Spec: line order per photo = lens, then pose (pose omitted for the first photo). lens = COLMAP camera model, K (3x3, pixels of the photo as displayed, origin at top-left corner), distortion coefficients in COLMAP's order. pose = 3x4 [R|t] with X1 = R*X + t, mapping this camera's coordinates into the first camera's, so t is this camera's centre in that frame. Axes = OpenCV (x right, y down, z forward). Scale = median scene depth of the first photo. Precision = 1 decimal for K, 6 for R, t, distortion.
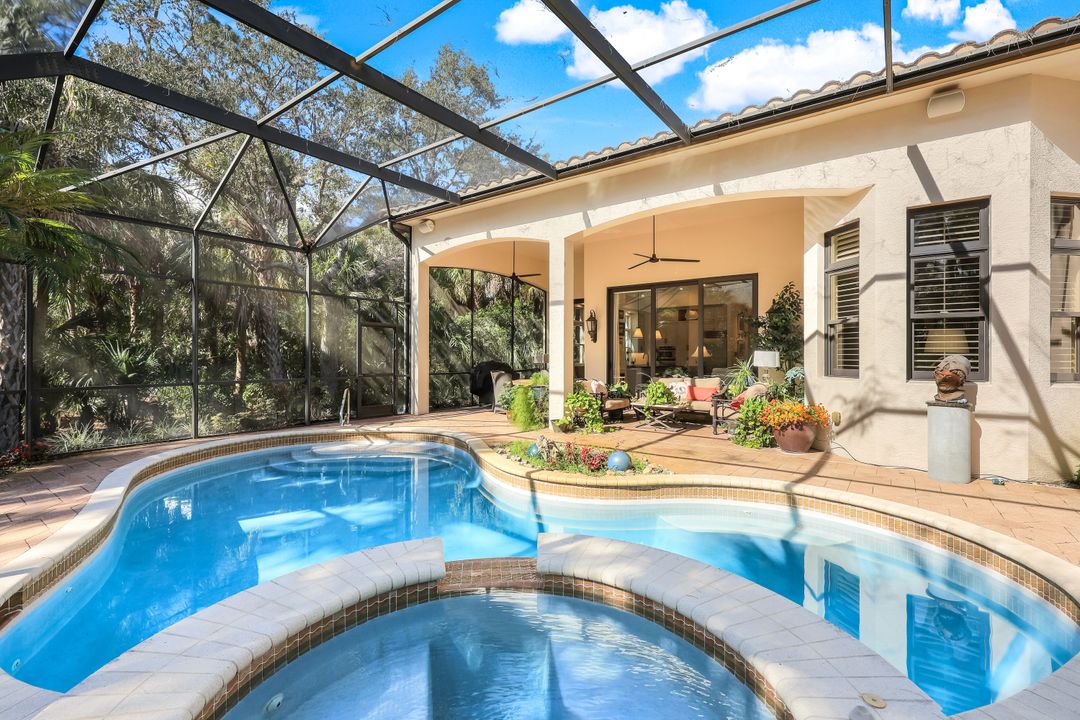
lens RADIAL K [[437.6, 0, 540.0], [0, 437.6, 360.0], [0, 0, 1]] dist [-0.002371, -0.000156]
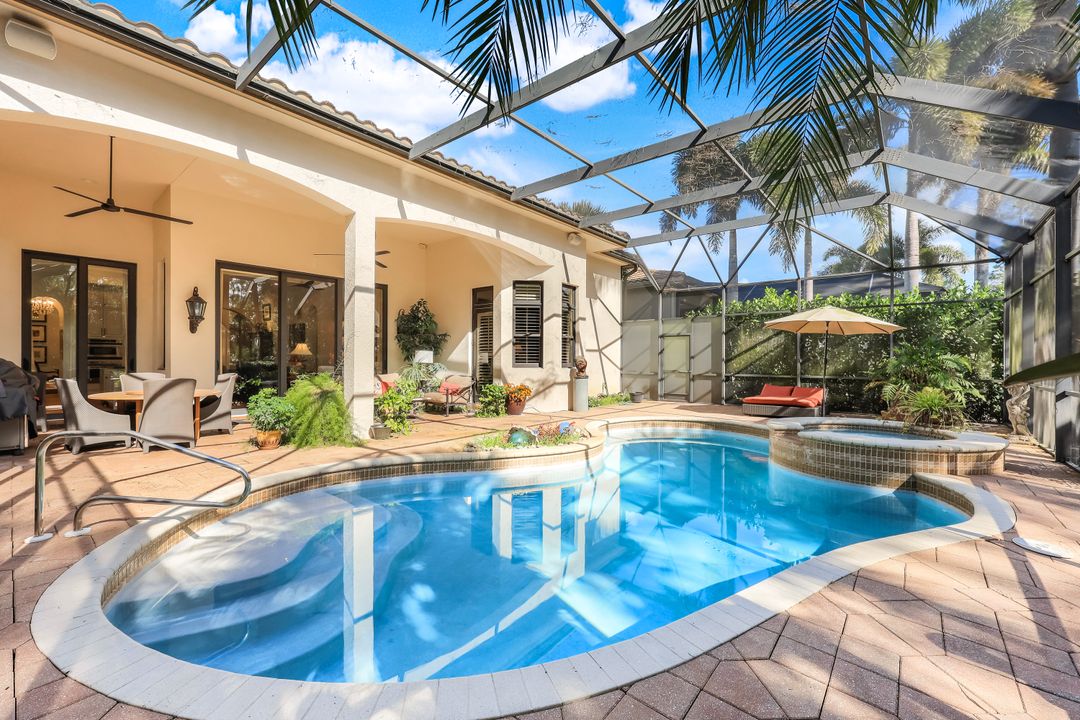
lens RADIAL K [[437.6, 0, 540.0], [0, 437.6, 360.0], [0, 0, 1]] dist [-0.002371, -0.000156]
pose [[0.069011, -0.023686, 0.997335, -1.070755], [-0.000696, 0.999717, 0.023791, -0.034784], [-0.997616, -0.002336, 0.068975, 0.868944]]
